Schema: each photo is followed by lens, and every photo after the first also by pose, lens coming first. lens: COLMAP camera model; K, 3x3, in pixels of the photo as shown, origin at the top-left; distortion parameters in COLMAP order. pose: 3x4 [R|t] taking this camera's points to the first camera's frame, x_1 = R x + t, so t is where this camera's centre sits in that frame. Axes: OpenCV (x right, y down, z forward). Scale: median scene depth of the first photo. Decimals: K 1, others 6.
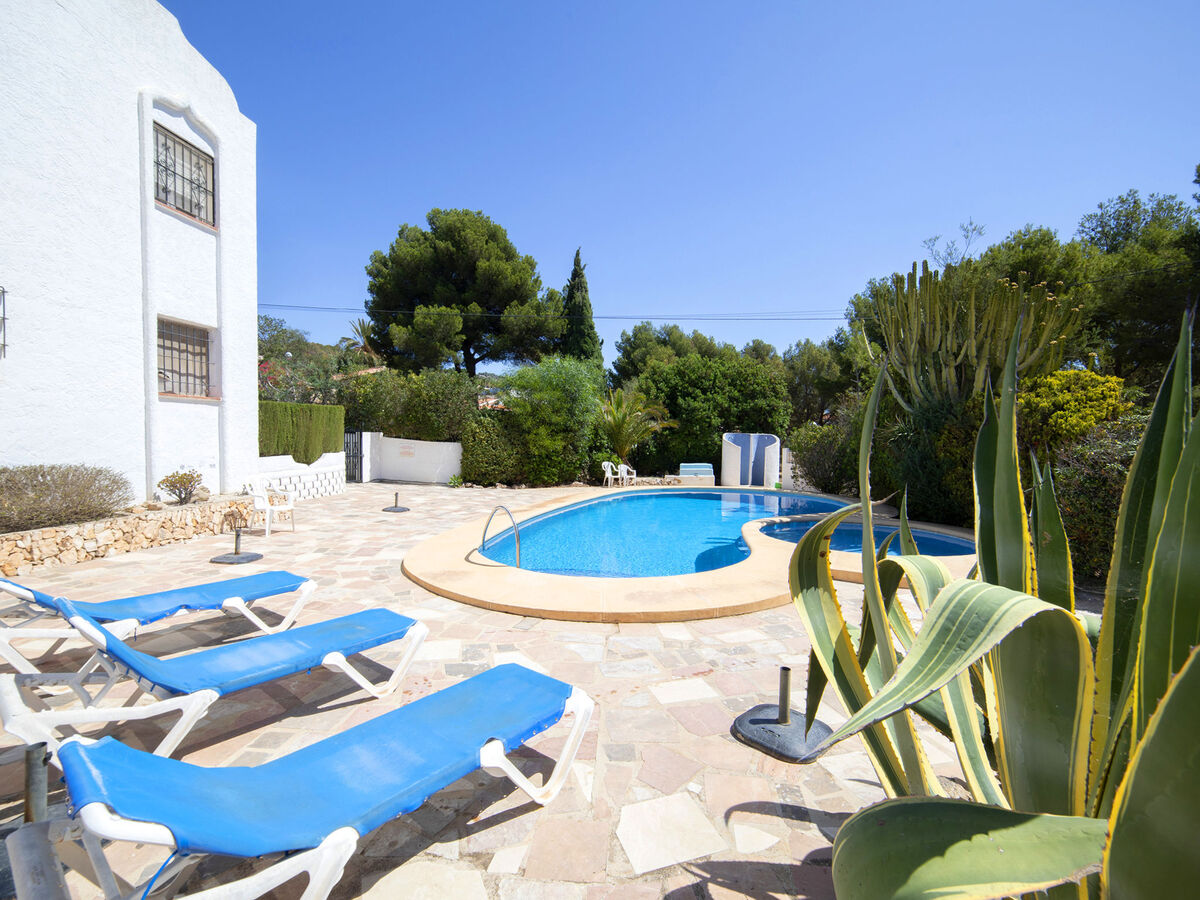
lens RADIAL K [[535.5, 0, 600.0], [0, 535.5, 450.0], [0, 0, 1]] dist [-0.000184, 0.000198]
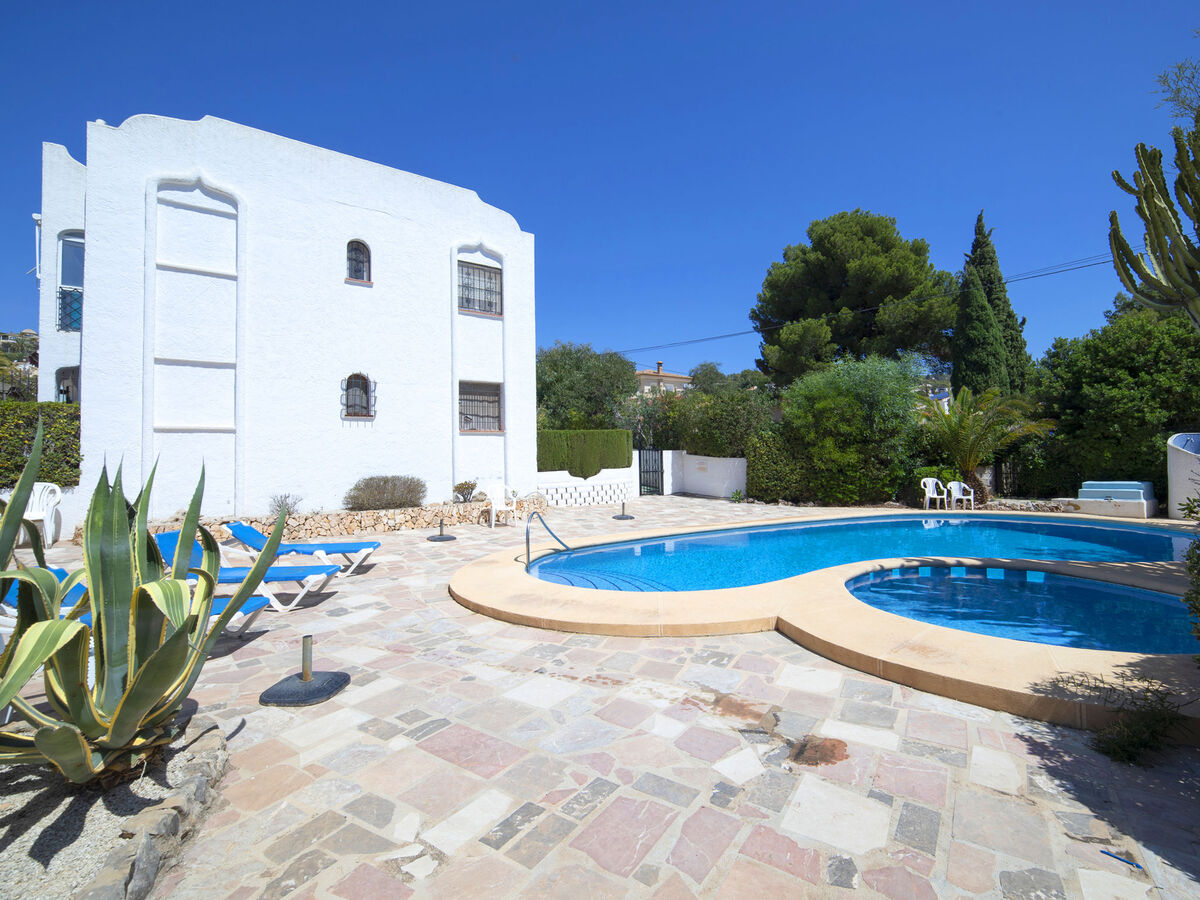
lens RADIAL K [[555.7, 0, 627.6], [0, 555.7, 435.4], [0, 0, 1]] dist [-0.021108, 0.015498]
pose [[0.695065, -0.050734, -0.717155, 0.323253], [0.009618, 0.998074, -0.061286, 0.005591], [0.718883, 0.035700, 0.694214, 0.111221]]
